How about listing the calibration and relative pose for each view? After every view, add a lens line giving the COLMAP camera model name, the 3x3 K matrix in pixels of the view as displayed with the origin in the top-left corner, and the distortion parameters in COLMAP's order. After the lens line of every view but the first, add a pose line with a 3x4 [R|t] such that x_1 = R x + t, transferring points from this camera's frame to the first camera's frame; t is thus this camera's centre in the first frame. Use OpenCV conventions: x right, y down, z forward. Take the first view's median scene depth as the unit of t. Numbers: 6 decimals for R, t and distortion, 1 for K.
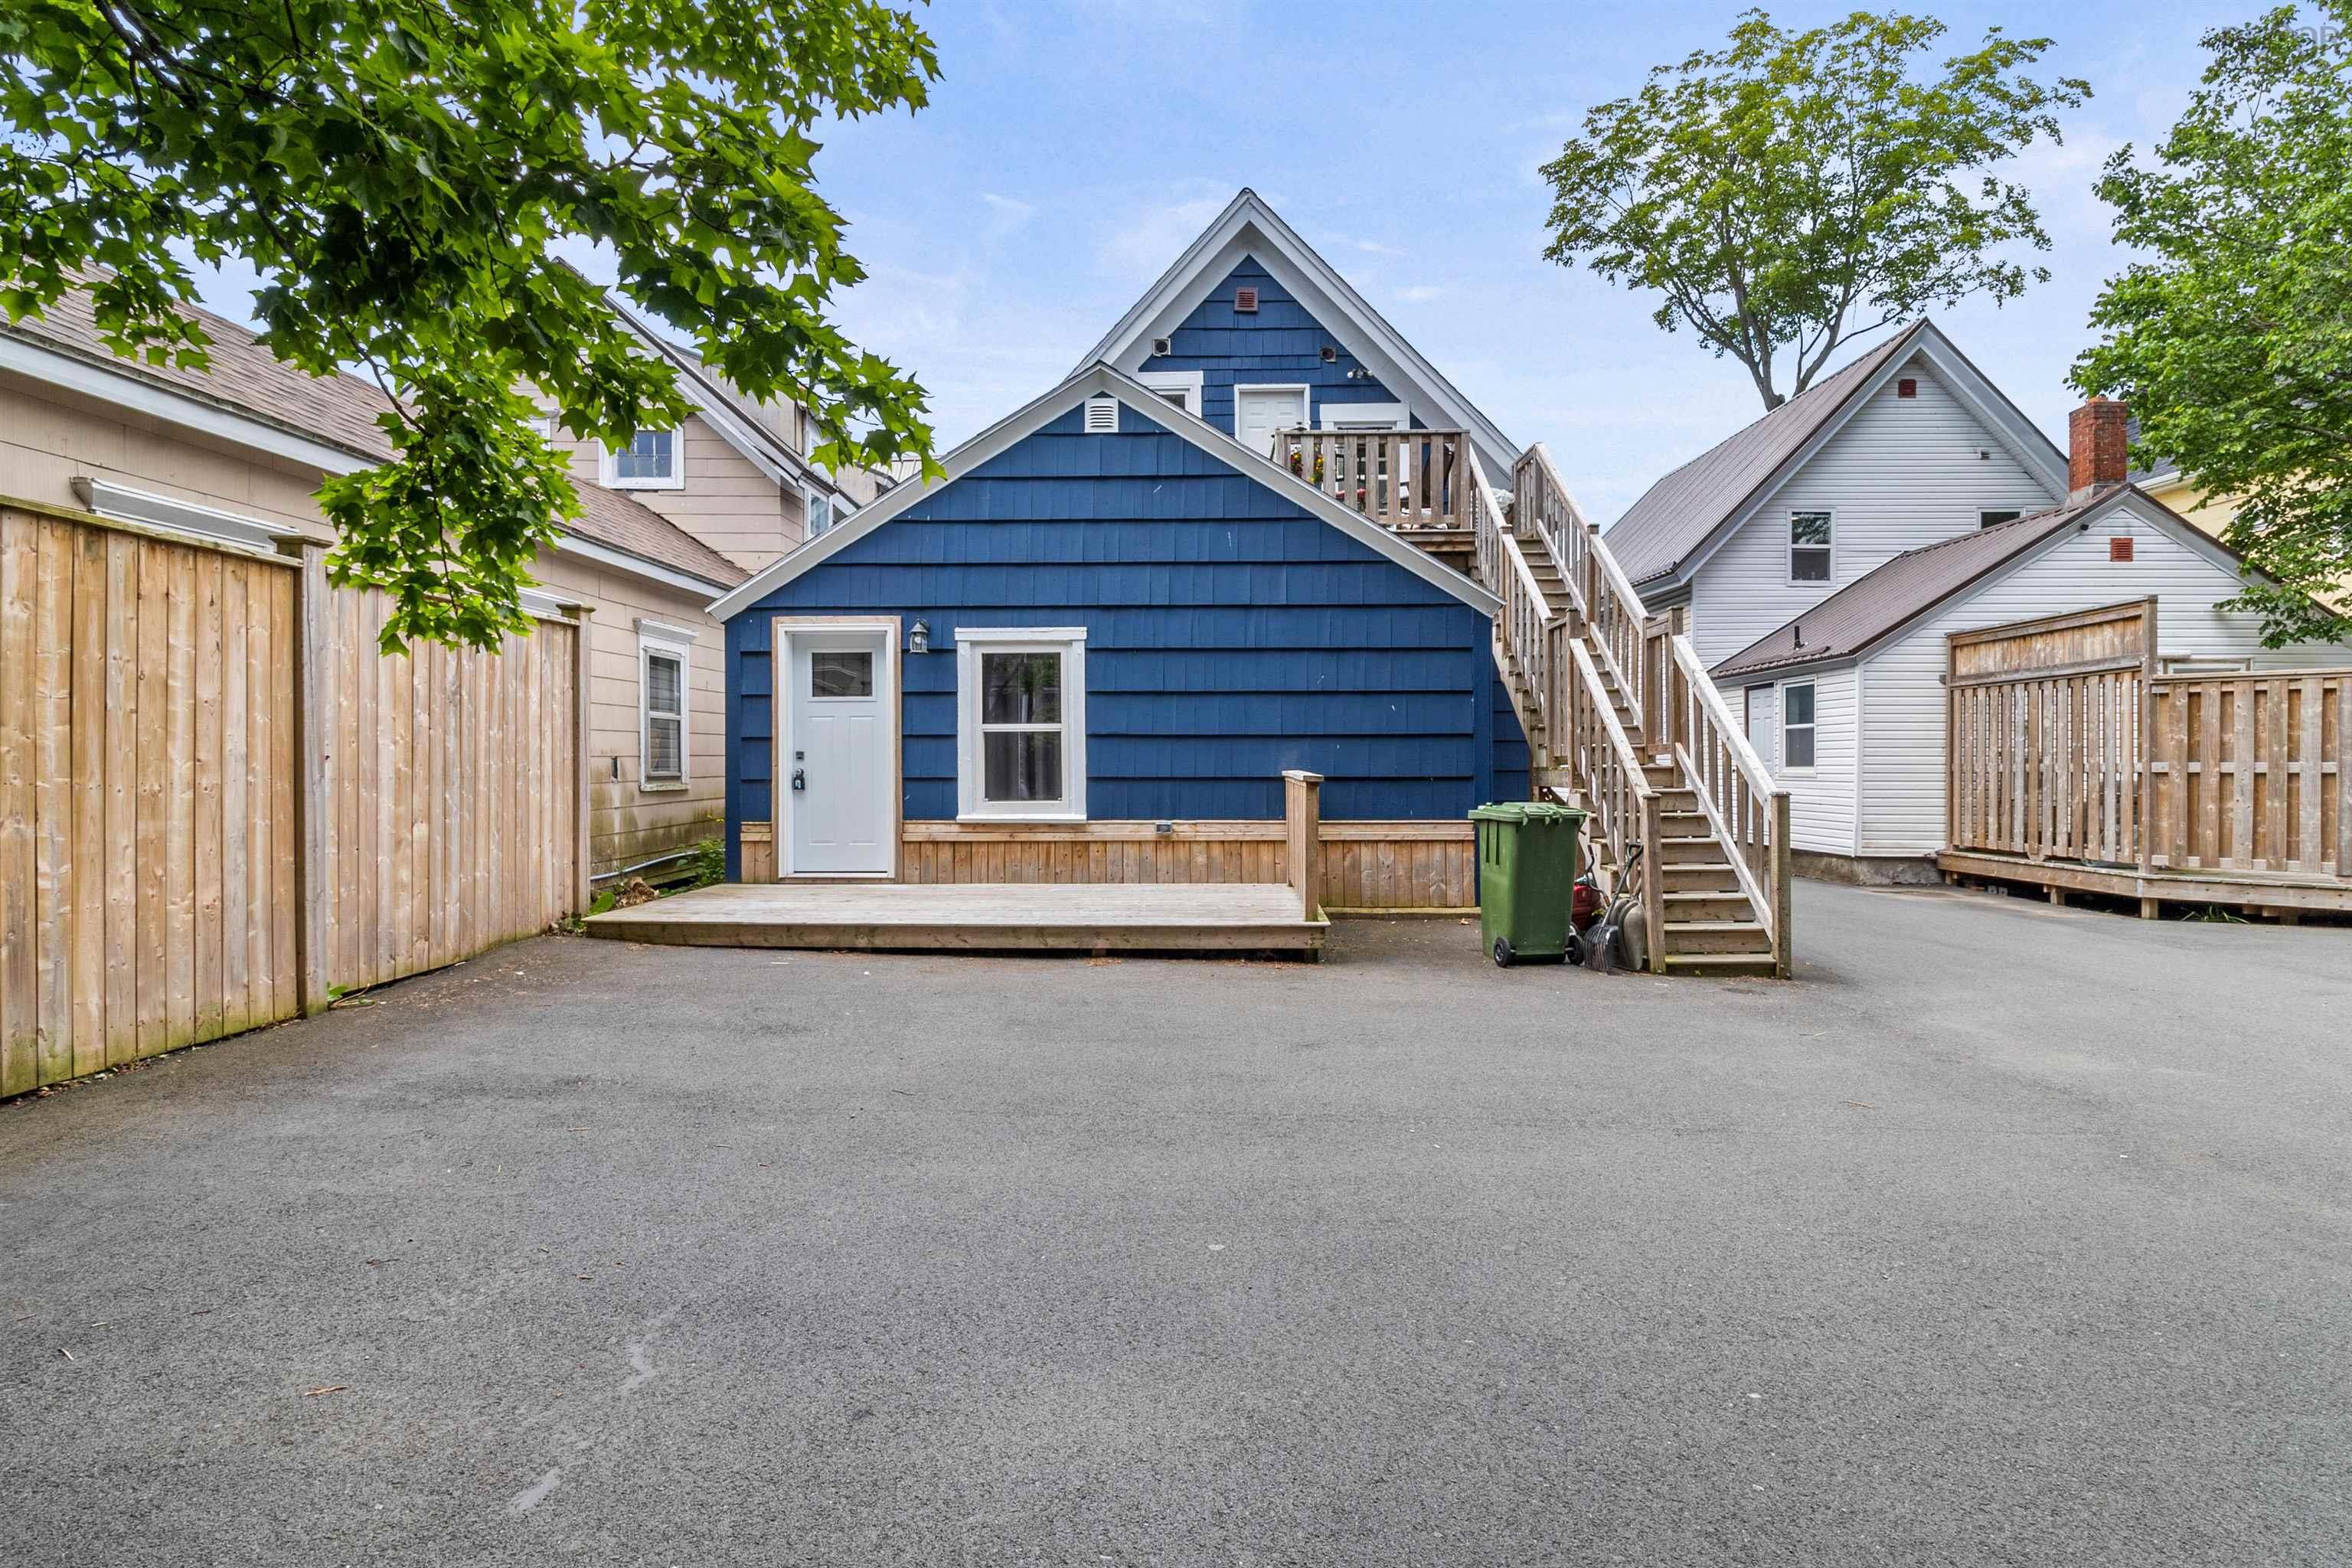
lens RADIAL K [[1164.3, 0, 1203.9], [0, 1164.3, 768.6], [0, 0, 1]] dist [-0.000883, 0.000121]
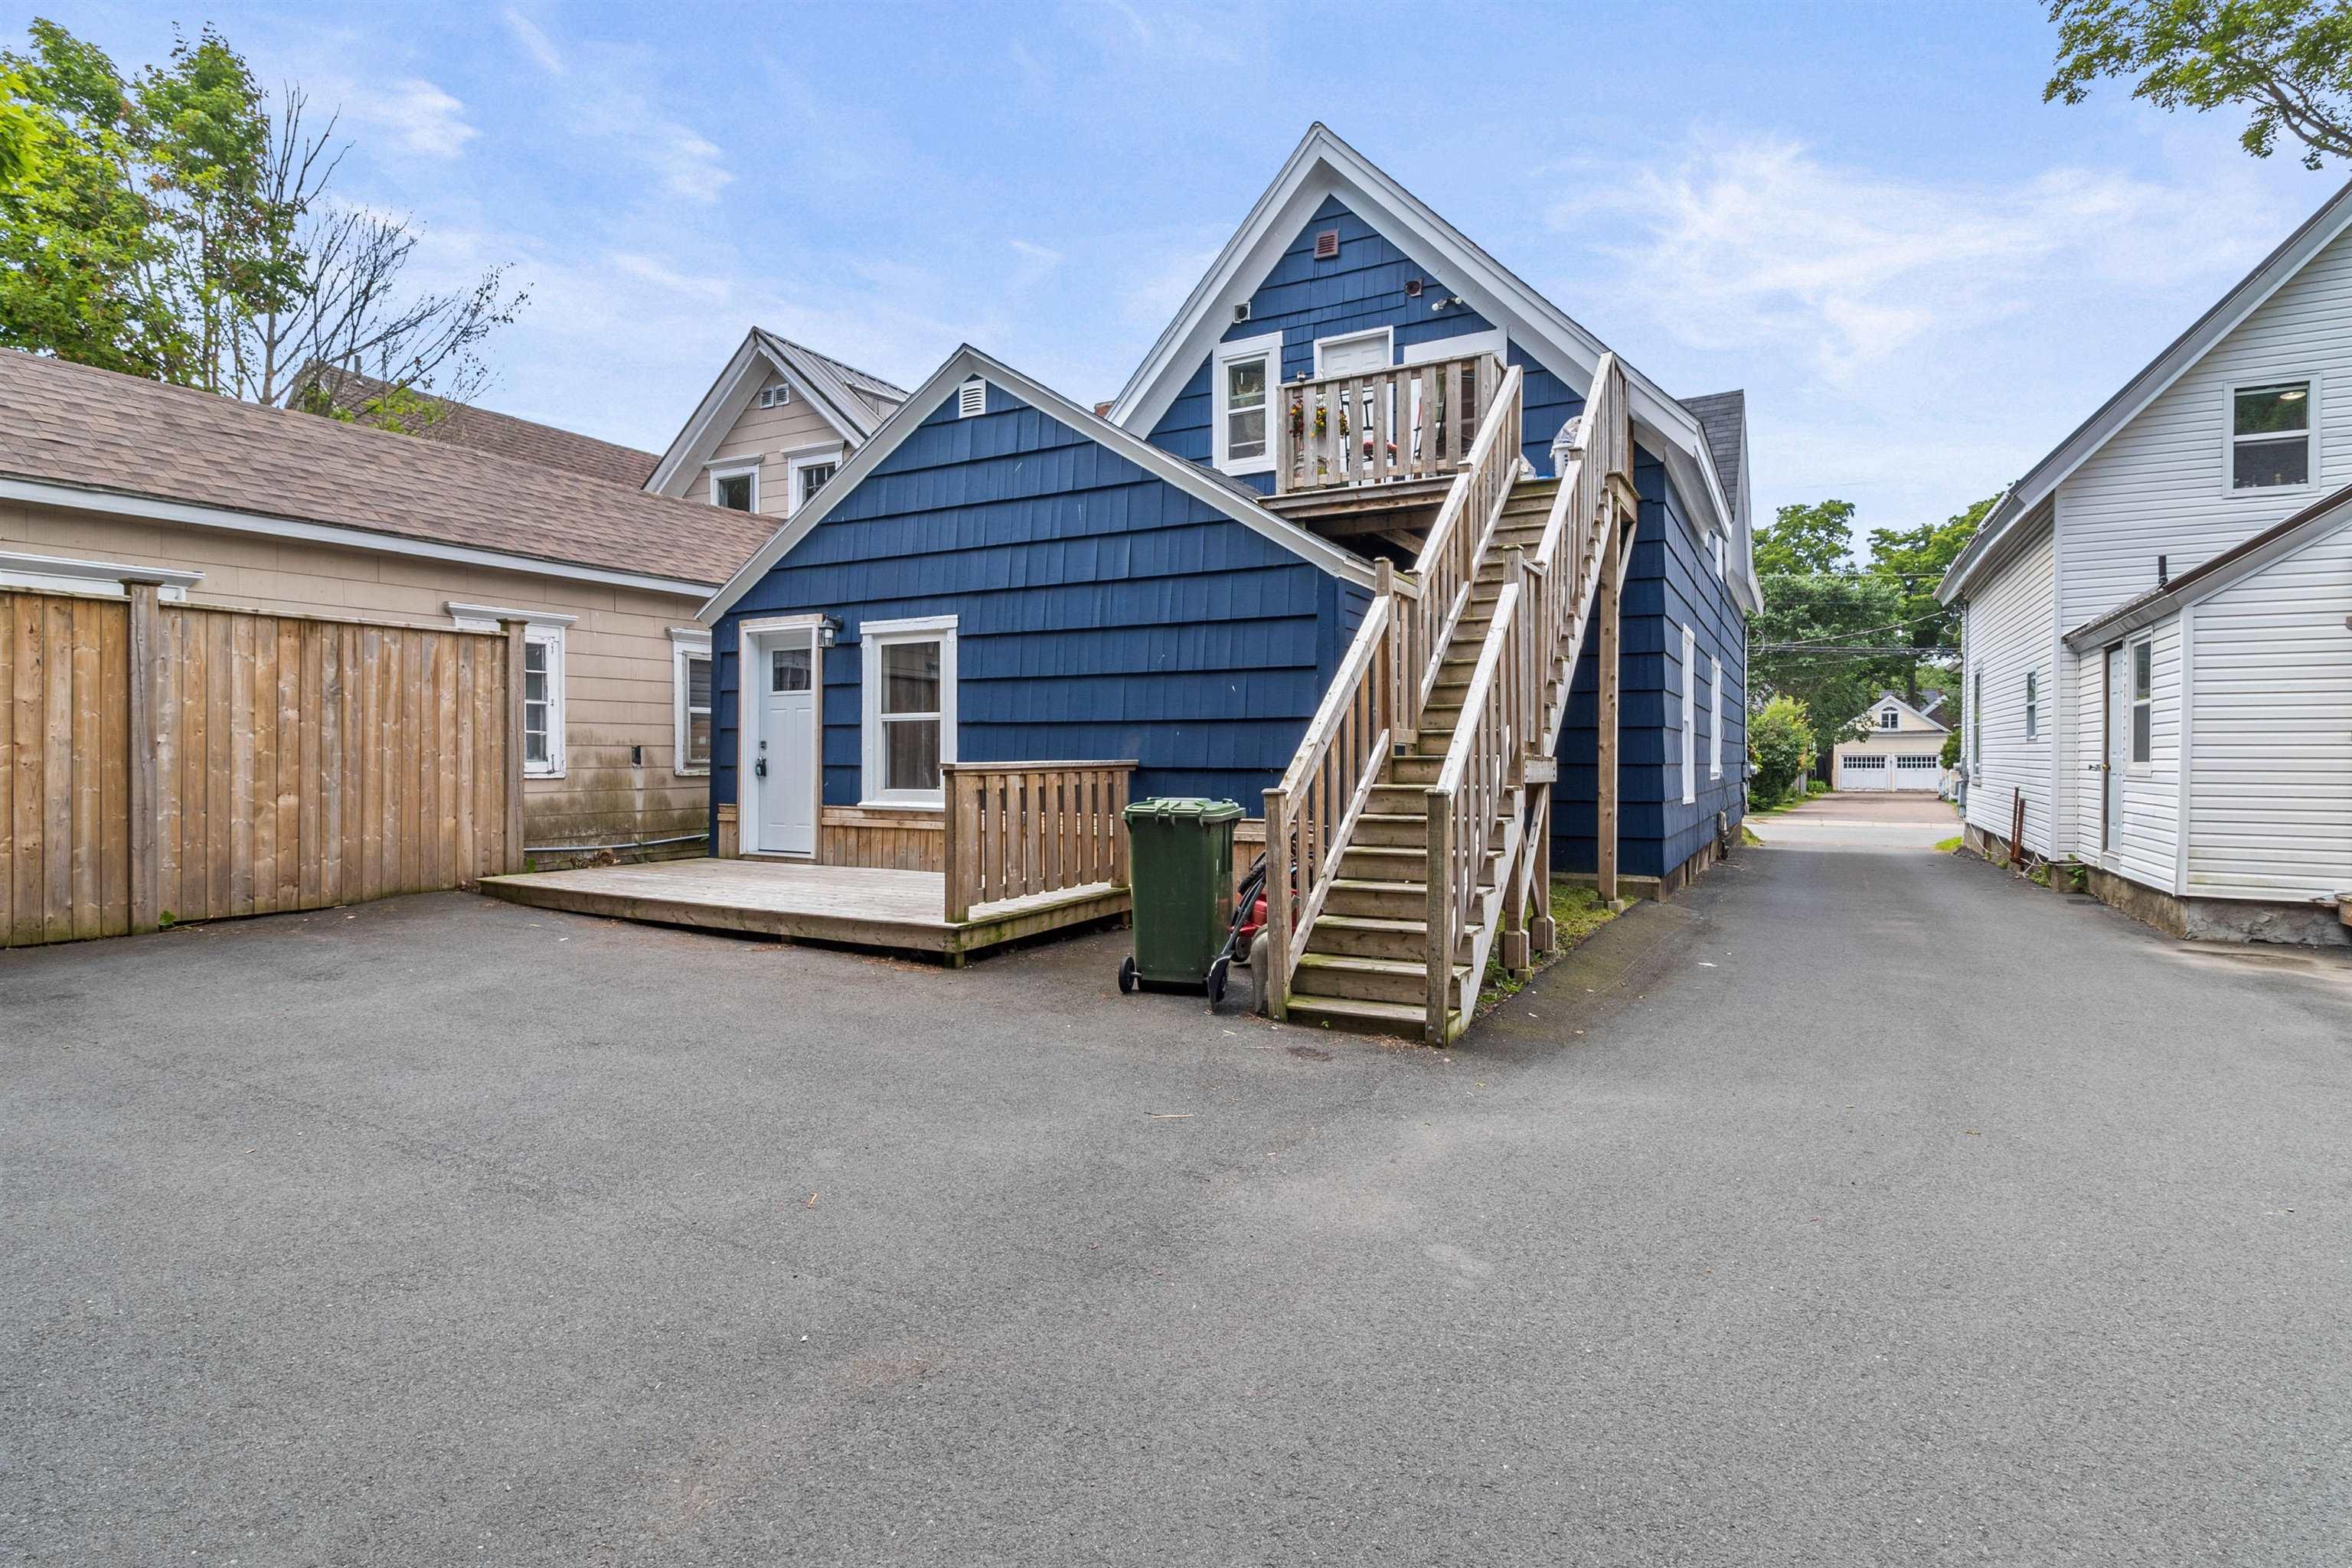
lens RADIAL K [[1164.3, 0, 1198.8], [0, 1164.3, 760.5], [0, 0, 1]] dist [-0.000883, 0.000121]
pose [[0.884061, 0.004285, -0.467352, 0.542855], [-0.005874, 0.999981, -0.001943, 0.003506], [0.467334, 0.004463, 0.884069, 0.219912]]
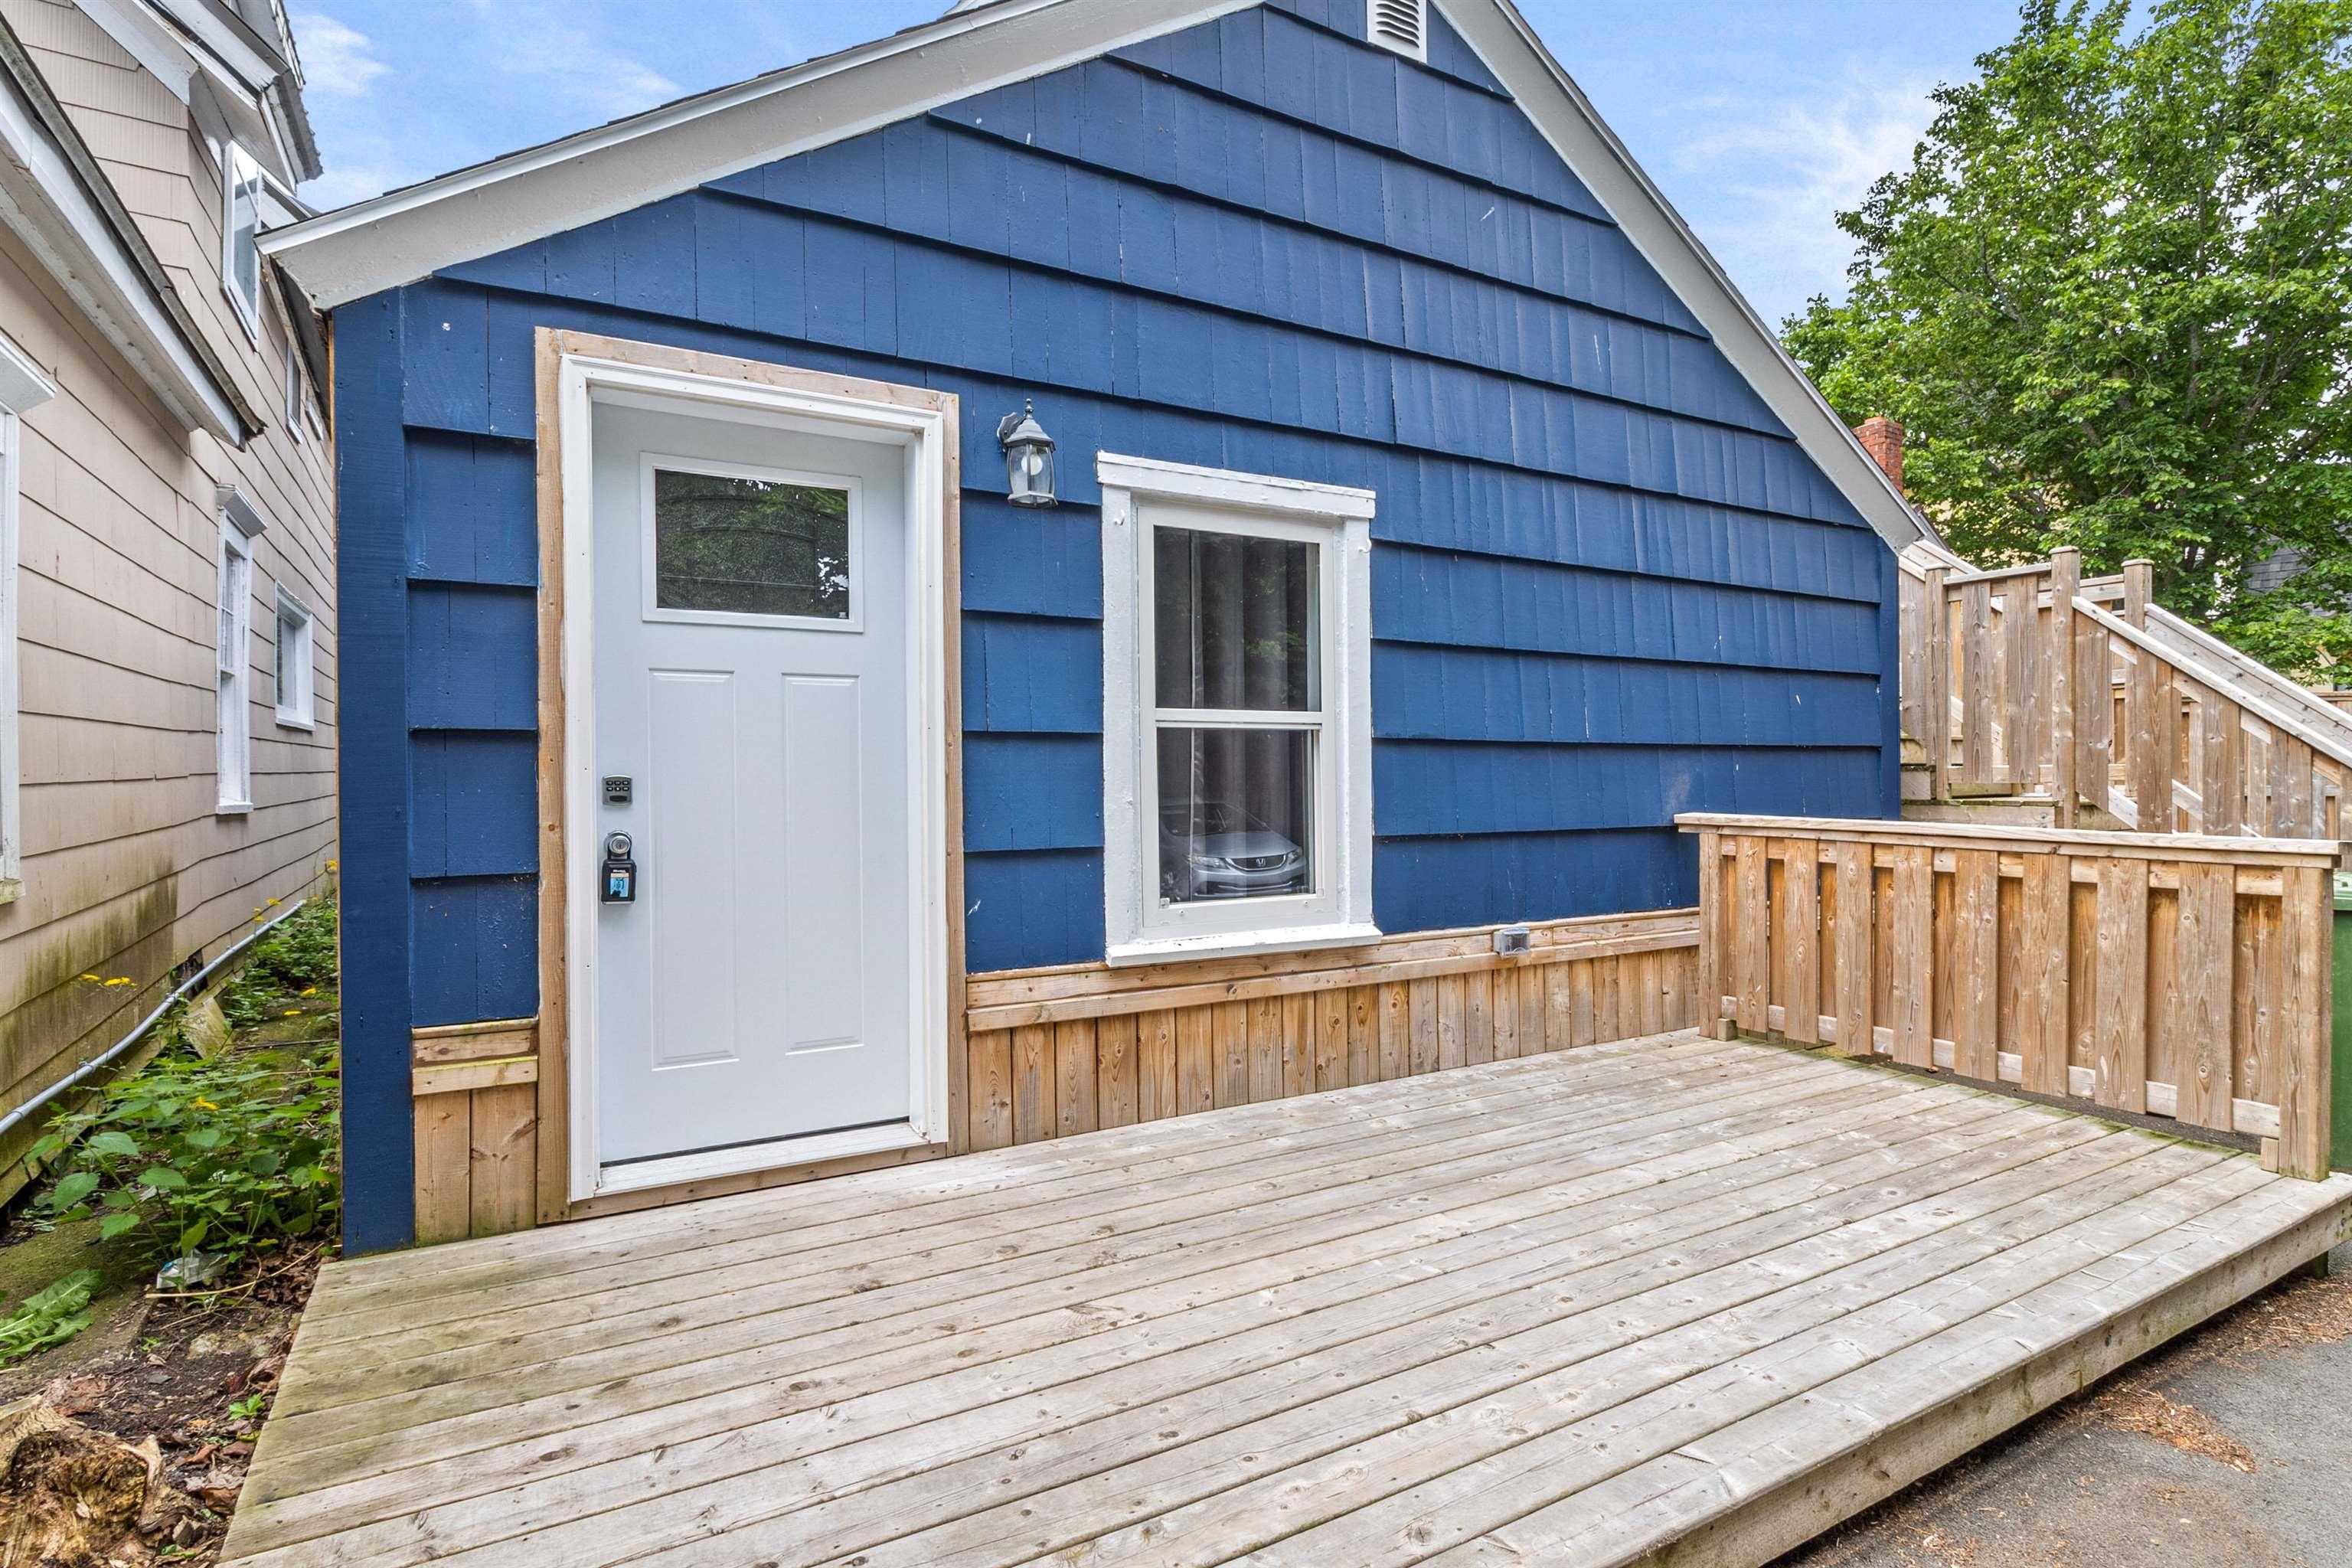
lens RADIAL K [[1164.3, 0, 1186.1], [0, 1164.3, 773.5], [0, 0, 1]] dist [-0.000883, 0.000121]
pose [[0.857748, -0.000148, 0.514071, -0.382883], [0.001217, 0.999998, -0.001743, -0.015374], [-0.514069, 0.002120, 0.857746, 0.663352]]
